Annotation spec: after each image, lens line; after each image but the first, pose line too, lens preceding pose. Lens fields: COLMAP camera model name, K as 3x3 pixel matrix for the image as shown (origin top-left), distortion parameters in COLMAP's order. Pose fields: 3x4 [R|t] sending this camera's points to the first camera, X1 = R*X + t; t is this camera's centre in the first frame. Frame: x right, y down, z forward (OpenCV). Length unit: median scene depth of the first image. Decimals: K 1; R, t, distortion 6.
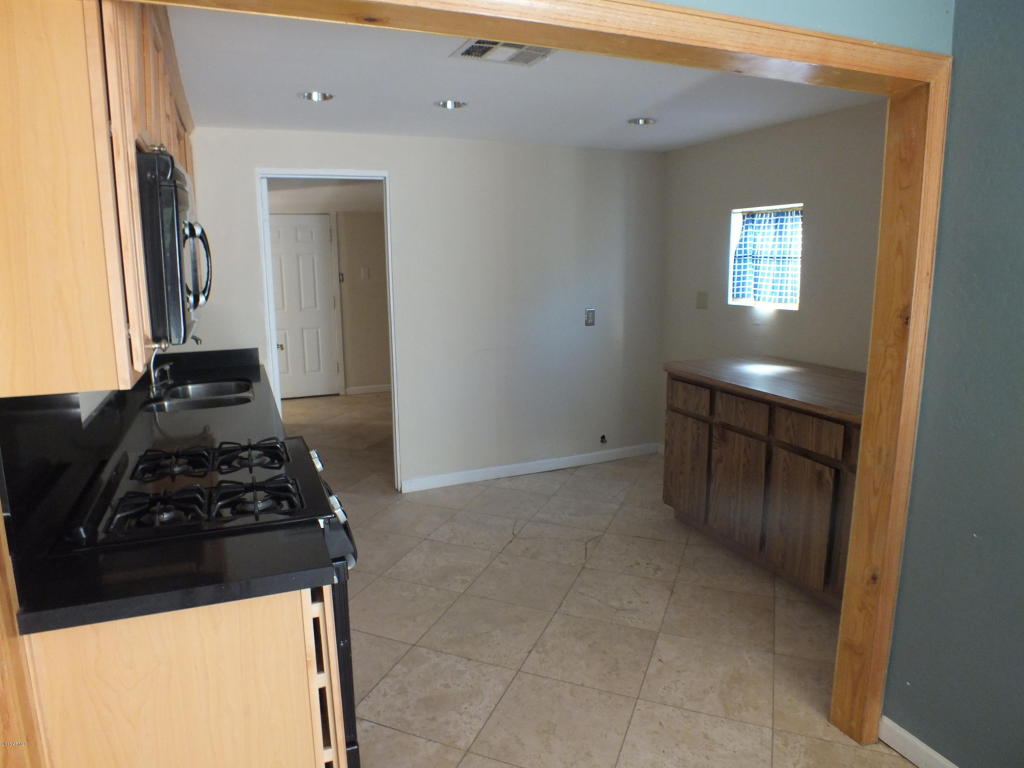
lens RADIAL K [[678.0, 0, 508.6], [0, 678.0, 383.0], [0, 0, 1]] dist [-0.050018, 0.013271]
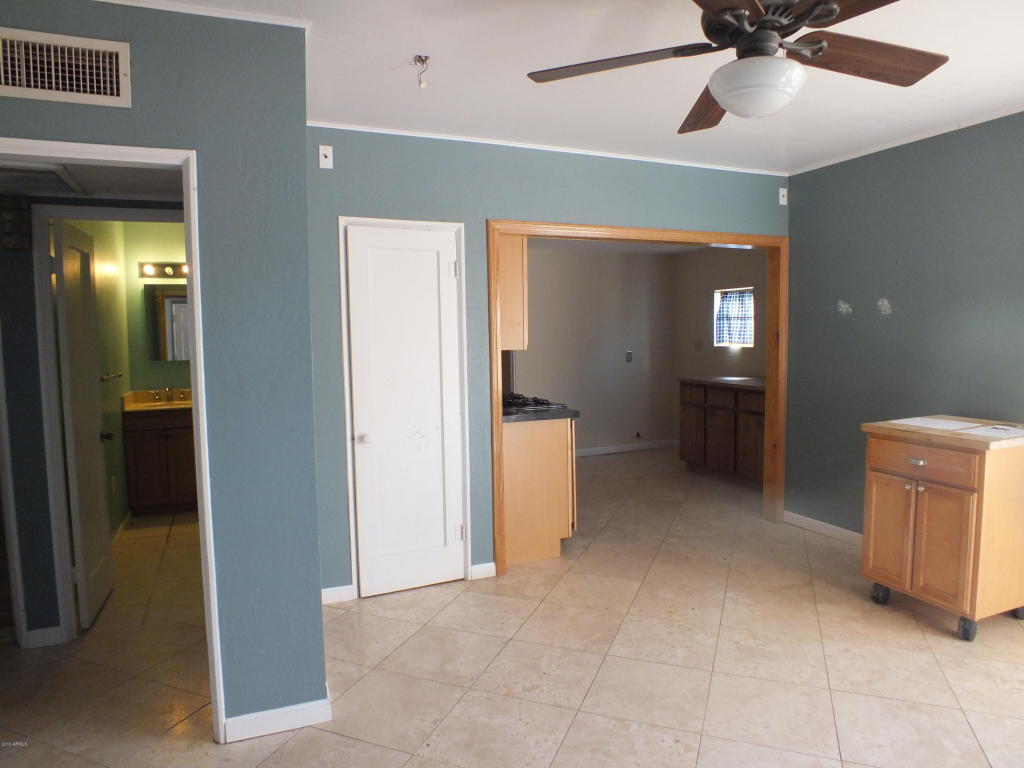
lens RADIAL K [[678.0, 0, 508.8], [0, 678.0, 390.6], [0, 0, 1]] dist [-0.050018, 0.013271]
pose [[0.999956, -0.009242, 0.001368, -0.201681], [0.009331, 0.995386, -0.095501, 0.160393], [-0.000479, 0.095510, 0.995428, -0.708173]]
